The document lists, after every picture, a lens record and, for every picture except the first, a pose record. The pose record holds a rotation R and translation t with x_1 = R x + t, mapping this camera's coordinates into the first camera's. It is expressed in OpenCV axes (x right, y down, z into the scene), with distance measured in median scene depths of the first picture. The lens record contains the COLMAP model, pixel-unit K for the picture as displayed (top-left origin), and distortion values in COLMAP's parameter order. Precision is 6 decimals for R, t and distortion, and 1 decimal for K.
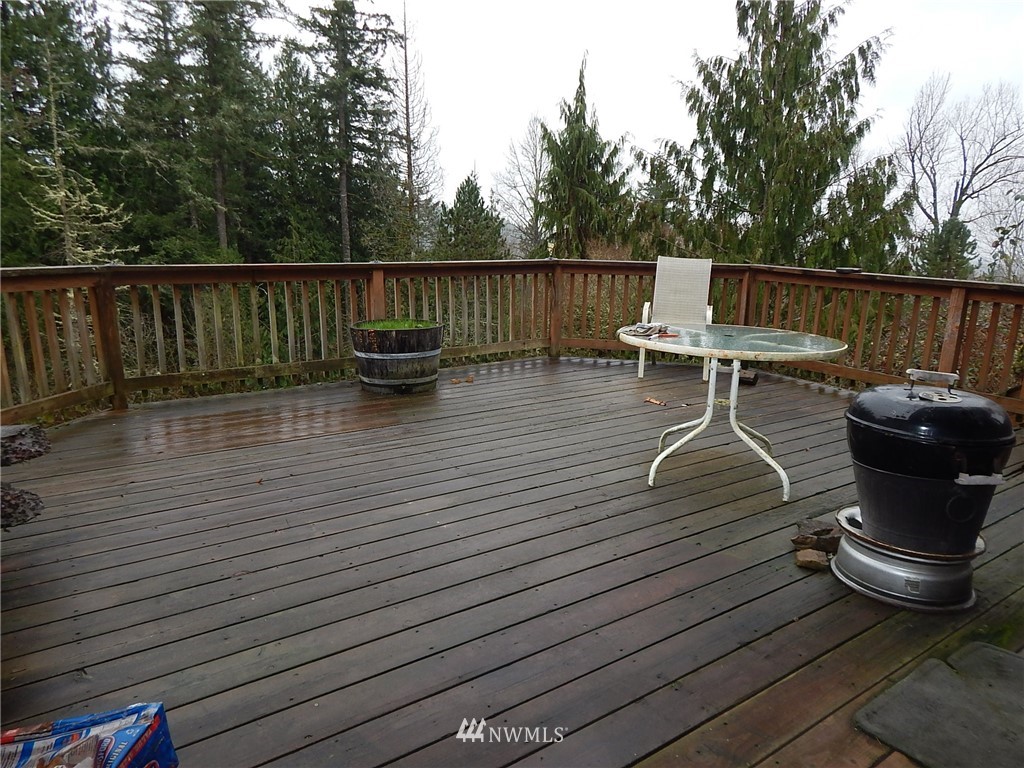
lens RADIAL K [[675.2, 0, 511.0], [0, 675.2, 381.8], [0, 0, 1]] dist [0.004504, -0.008332]
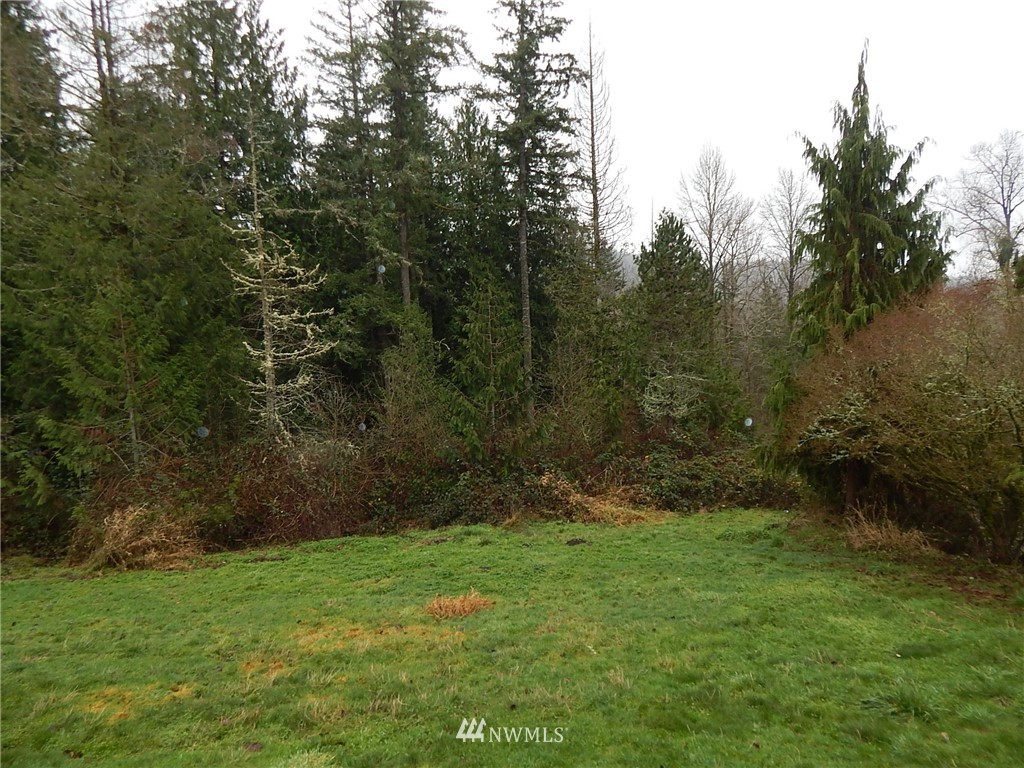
lens RADIAL K [[675.2, 0, 513.7], [0, 675.2, 382.8], [0, 0, 1]] dist [0.004504, -0.008332]
pose [[0.975292, -0.012520, -0.220564, -0.064878], [-0.000382, 0.998296, -0.058357, -0.027351], [0.220919, 0.057000, 0.973625, 0.096314]]
